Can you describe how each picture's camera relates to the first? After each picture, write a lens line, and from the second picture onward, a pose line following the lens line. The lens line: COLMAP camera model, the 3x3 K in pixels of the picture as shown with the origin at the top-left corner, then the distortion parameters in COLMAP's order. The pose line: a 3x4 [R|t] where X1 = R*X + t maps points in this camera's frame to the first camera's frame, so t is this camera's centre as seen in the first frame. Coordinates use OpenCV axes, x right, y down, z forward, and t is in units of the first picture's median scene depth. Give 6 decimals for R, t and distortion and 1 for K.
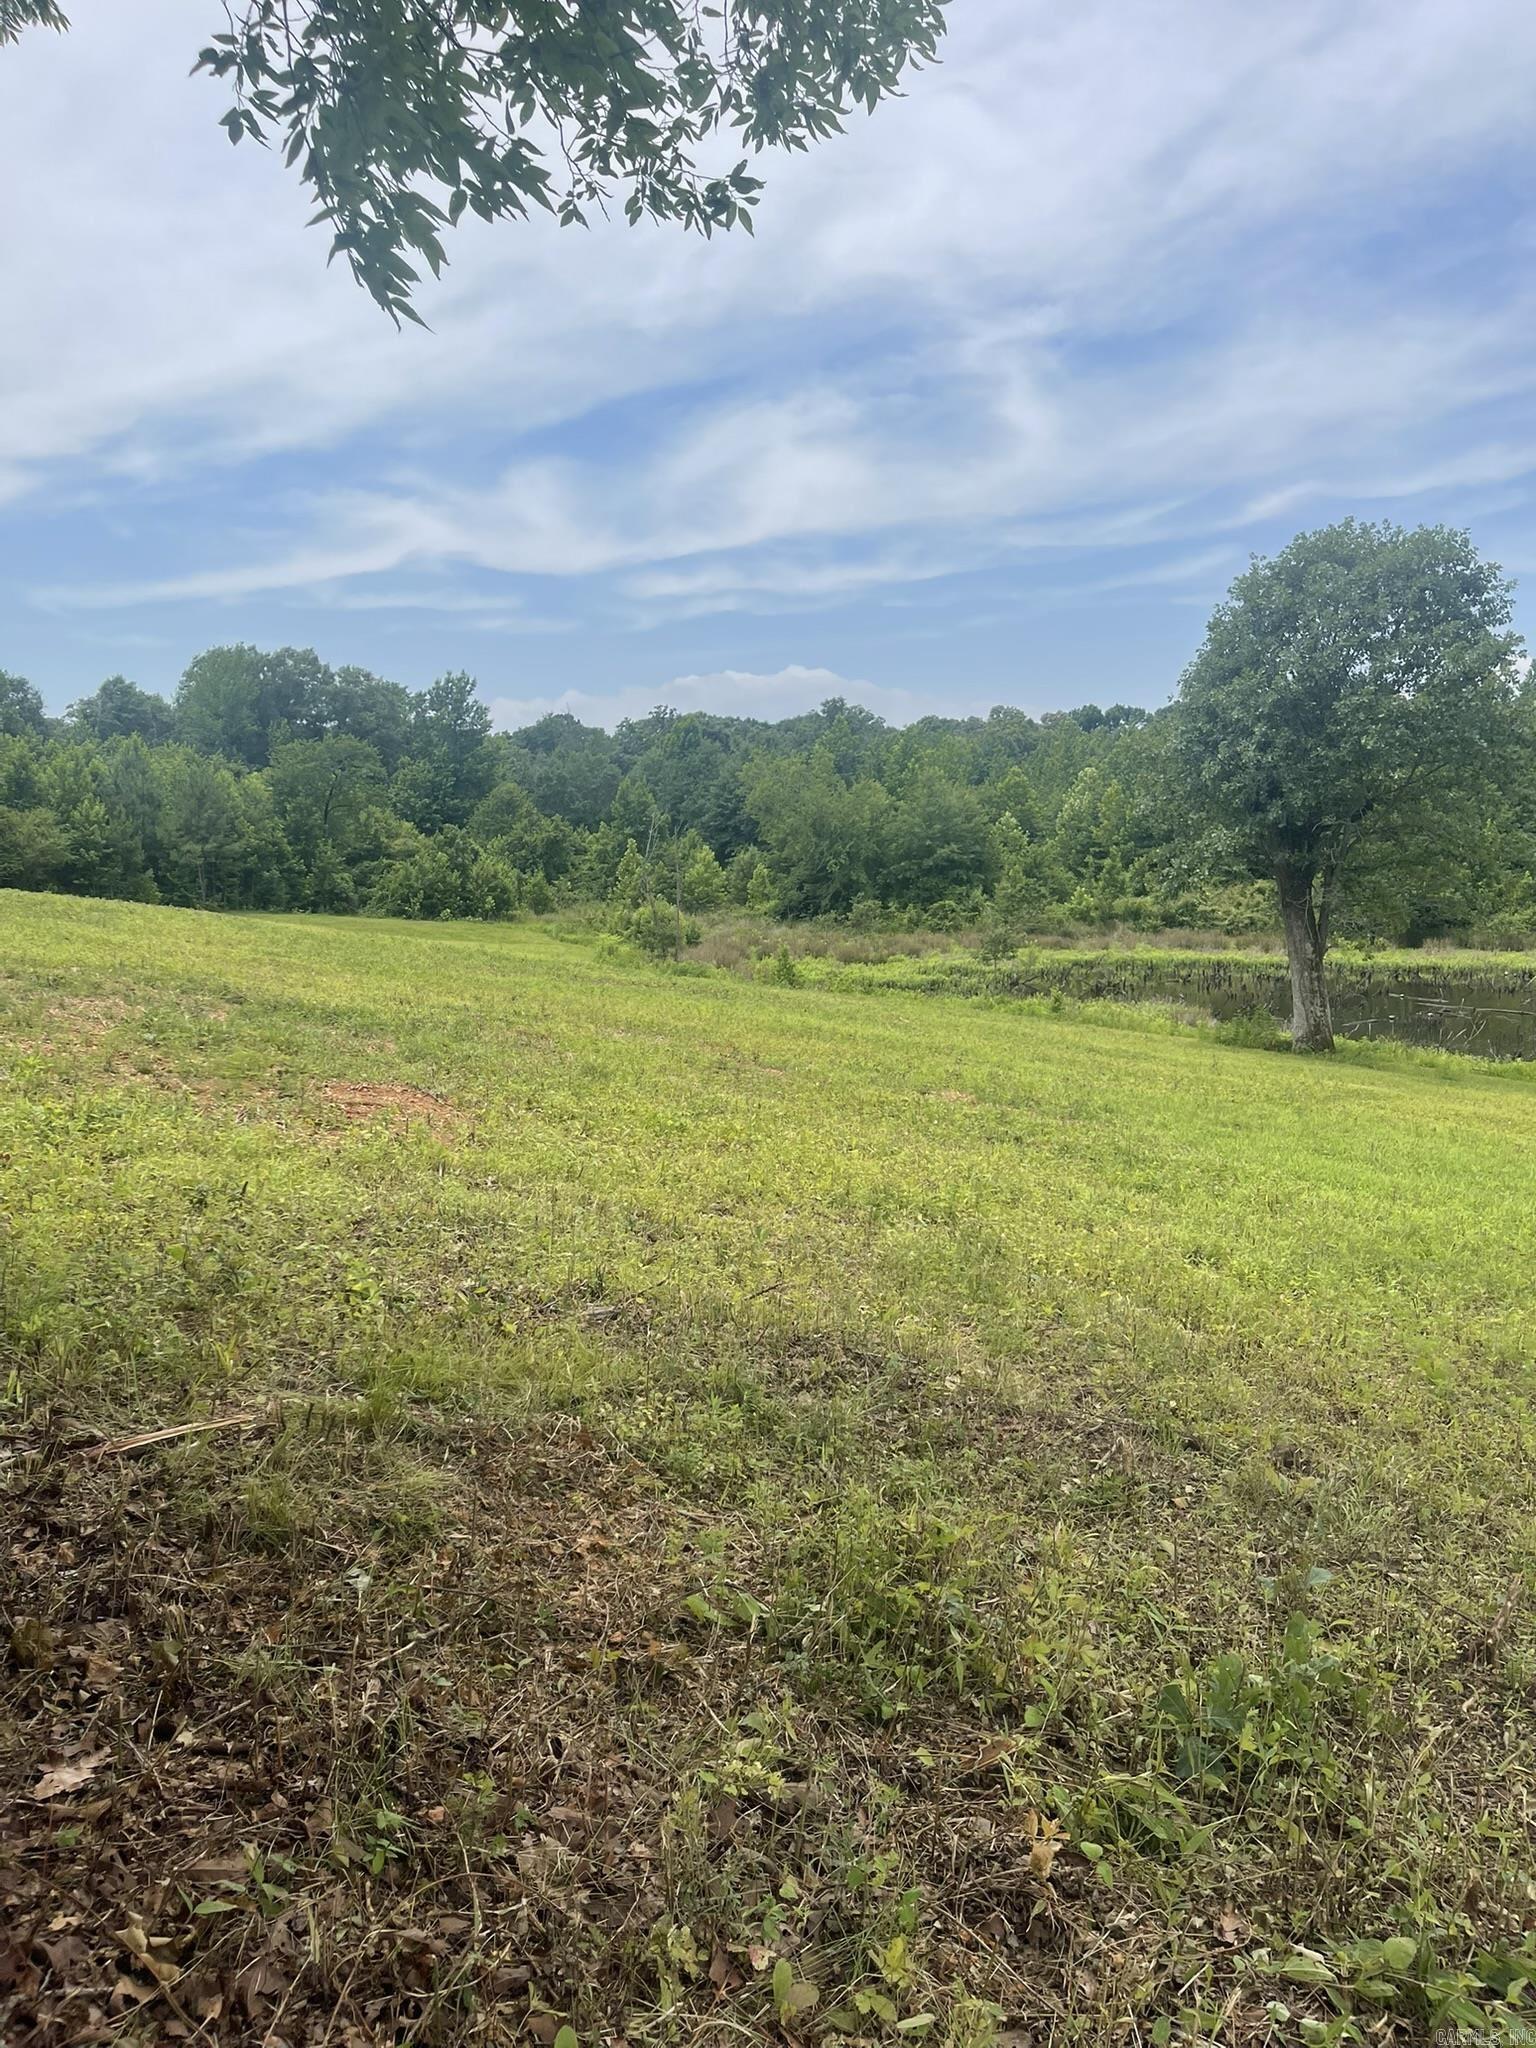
lens RADIAL K [[1562.3, 0, 775.1], [0, 1562.3, 1024.6], [0, 0, 1]] dist [0.076134, -0.089606]
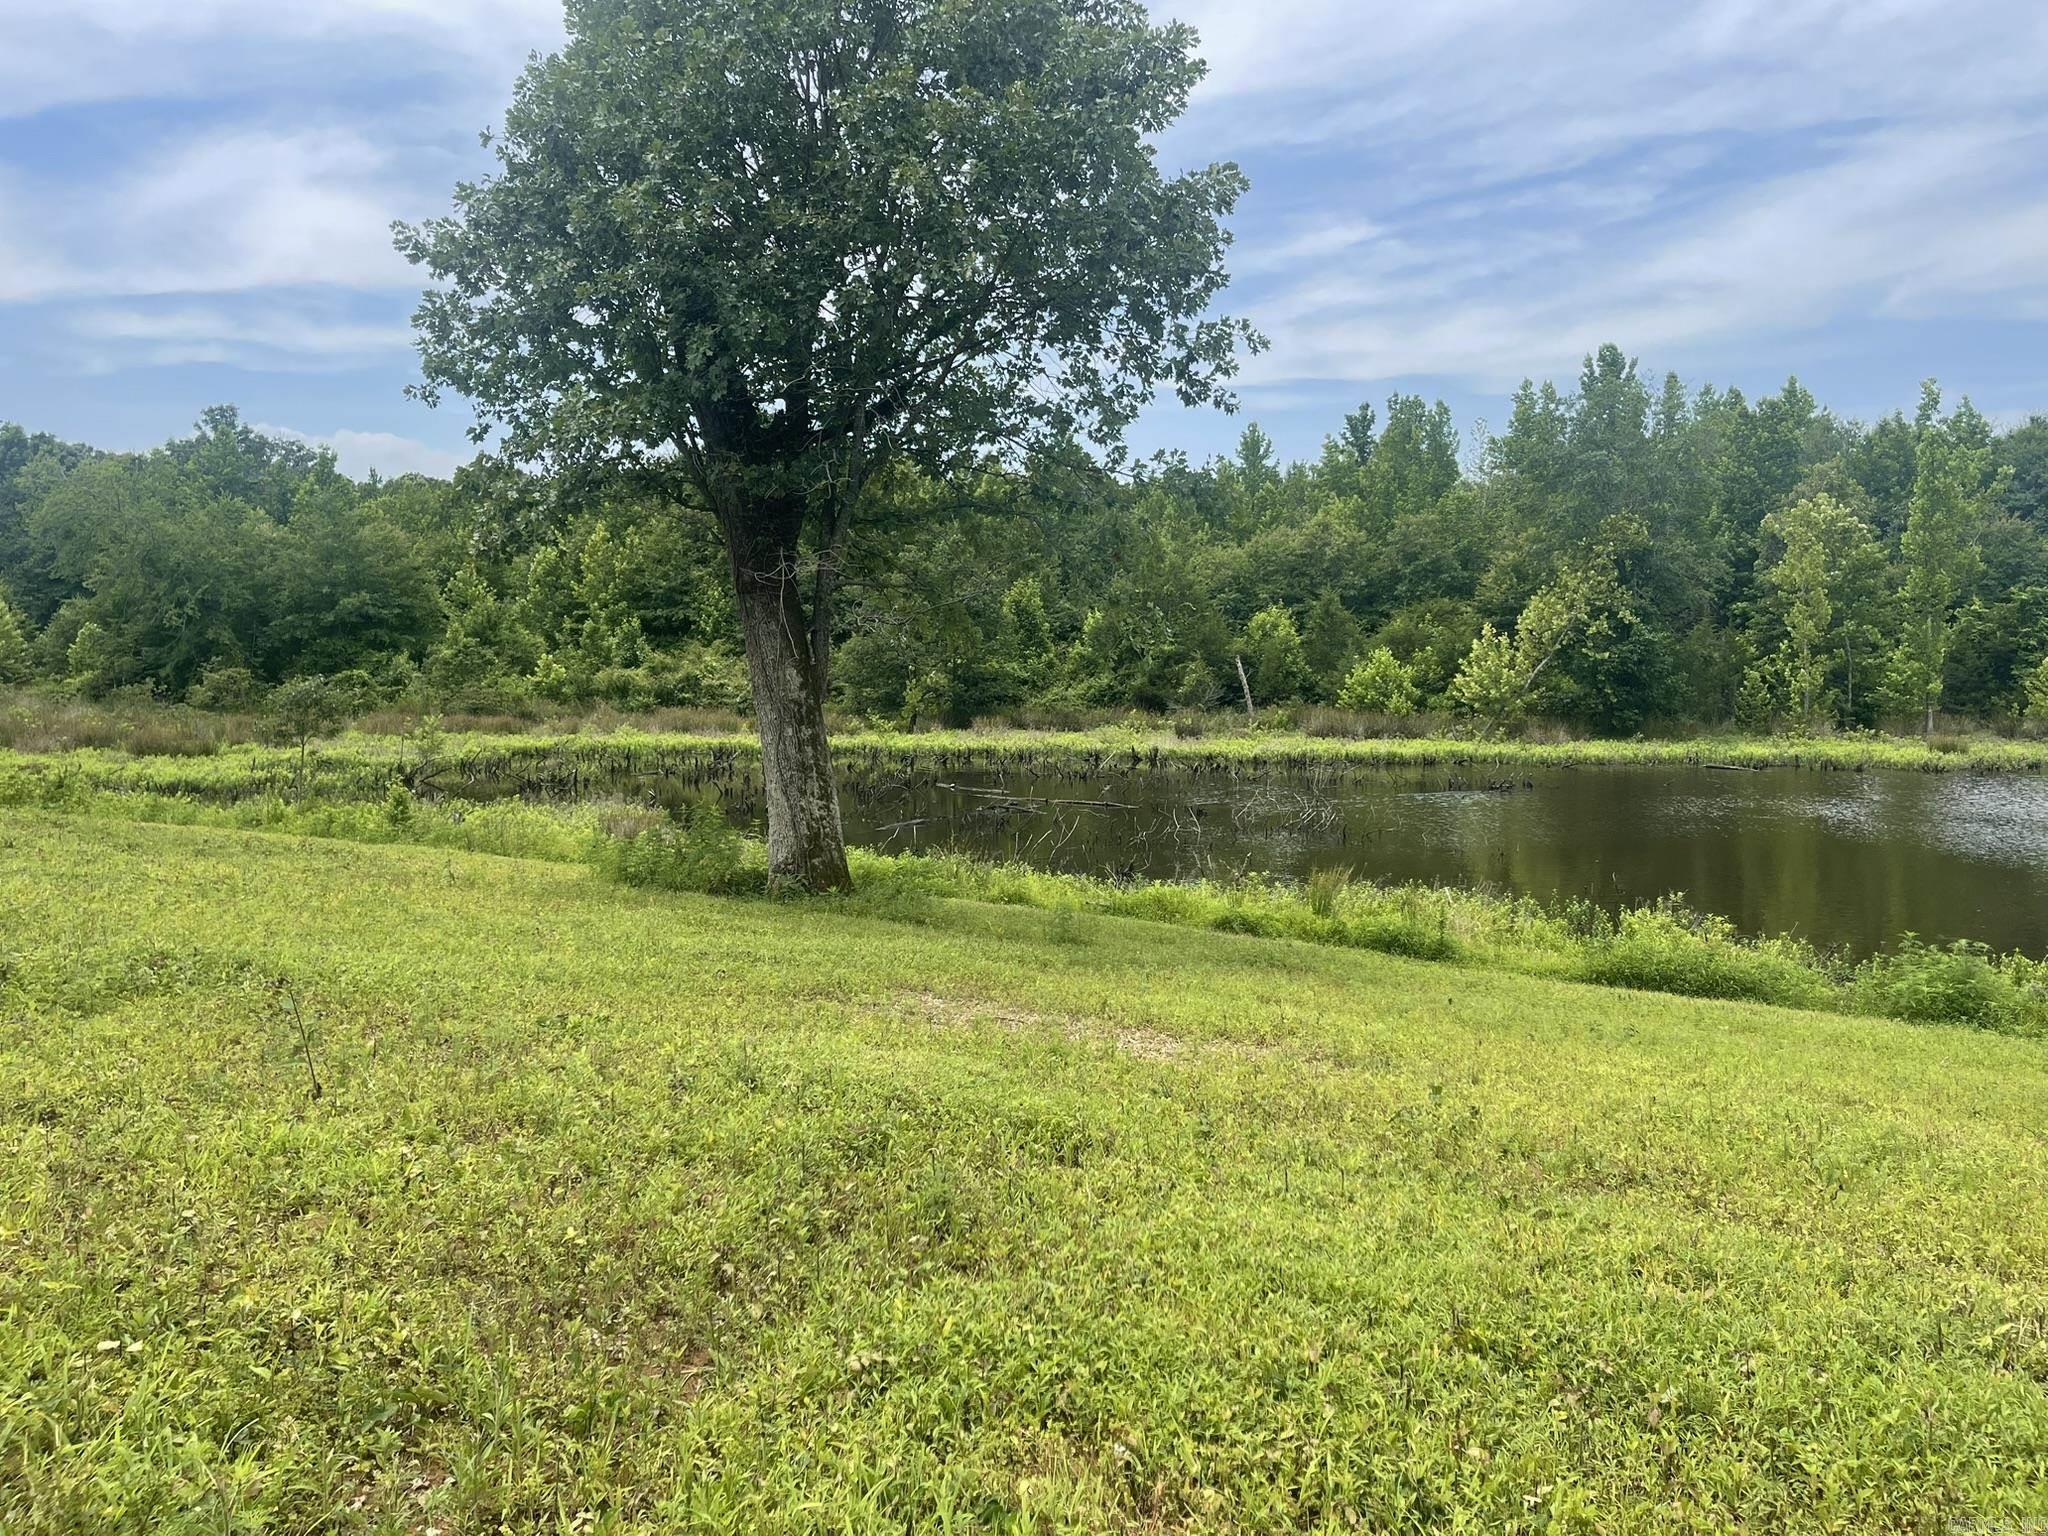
lens RADIAL K [[1647.0, 0, 1035.9], [0, 1647.0, 766.4], [0, 0, 1]] dist [0.053660, -0.056737]
pose [[0.906057, -0.016070, 0.422850, 0.074787], [0.032897, 0.998929, -0.032525, -0.000925], [-0.421875, 0.043380, 0.905616, 0.199648]]
